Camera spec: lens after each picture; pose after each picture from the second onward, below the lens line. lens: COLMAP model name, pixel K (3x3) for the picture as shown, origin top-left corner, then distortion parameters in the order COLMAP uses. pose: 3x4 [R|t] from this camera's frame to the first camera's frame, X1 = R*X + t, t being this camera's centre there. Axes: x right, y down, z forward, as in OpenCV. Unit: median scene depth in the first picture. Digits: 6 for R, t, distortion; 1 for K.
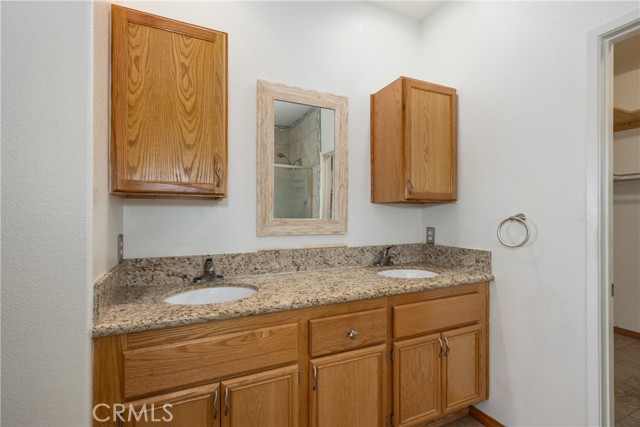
lens RADIAL K [[297.7, 0, 322.2], [0, 297.7, 216.0], [0, 0, 1]] dist [0.005612, 0.000168]
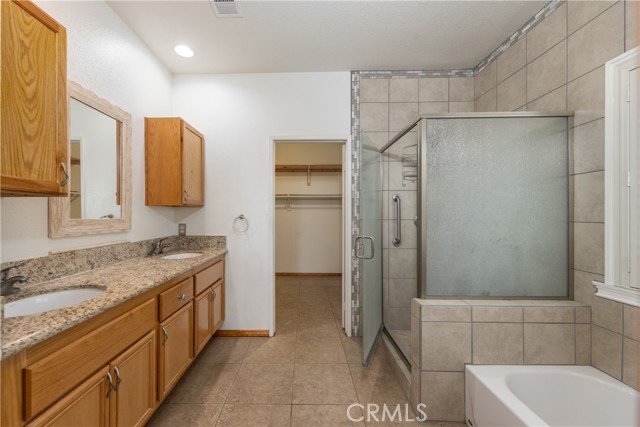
lens RADIAL K [[234.3, 0, 319.6], [0, 234.3, 214.9], [0, 0, 1]] dist [-0.000630, -0.000036]
pose [[0.384172, 0.001753, 0.923260, -0.544664], [0.000488, 0.999998, -0.002101, -0.001777], [-0.923261, 0.001257, 0.384170, -0.043939]]
